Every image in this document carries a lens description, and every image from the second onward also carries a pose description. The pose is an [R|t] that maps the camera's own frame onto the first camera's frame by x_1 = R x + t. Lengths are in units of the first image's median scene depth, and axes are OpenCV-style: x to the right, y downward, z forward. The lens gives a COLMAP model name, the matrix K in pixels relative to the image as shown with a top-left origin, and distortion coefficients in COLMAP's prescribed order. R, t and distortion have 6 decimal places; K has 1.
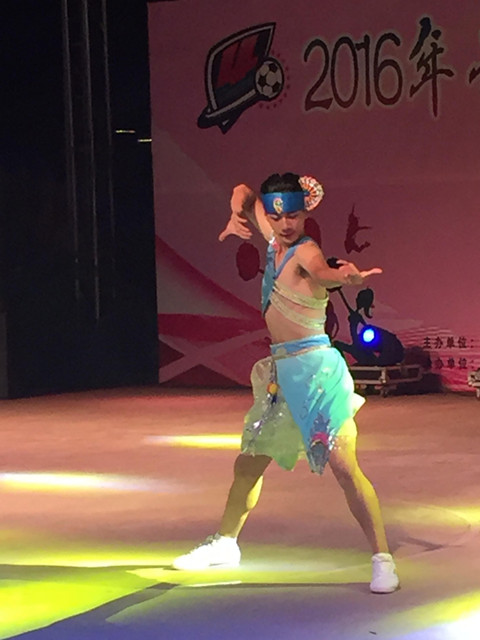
lens RADIAL K [[2443.0, 0, 241.4], [0, 2443.0, 320.4], [0, 0, 1]] dist [0.019959, 0.000000]
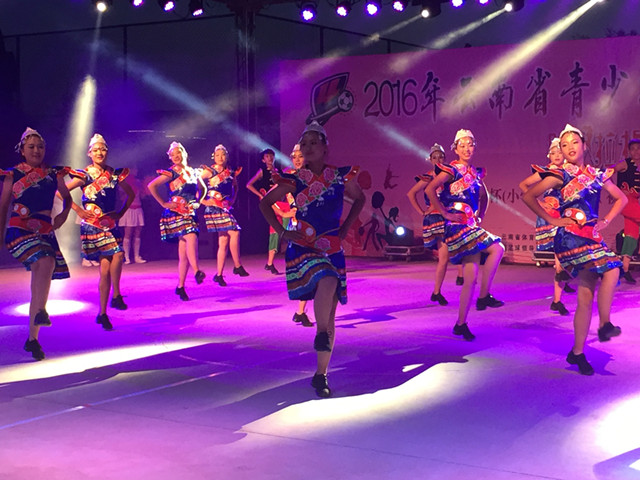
lens RADIAL K [[1126.7, 0, 321.3], [0, 1126.7, 234.8], [0, 0, 1]] dist [0.036277, 0.000000]
pose [[0.995031, 0.018287, 0.097873, -0.098972], [-0.019530, 0.999740, 0.011757, -0.000155], [-0.097633, -0.013610, 0.995129, 0.089570]]
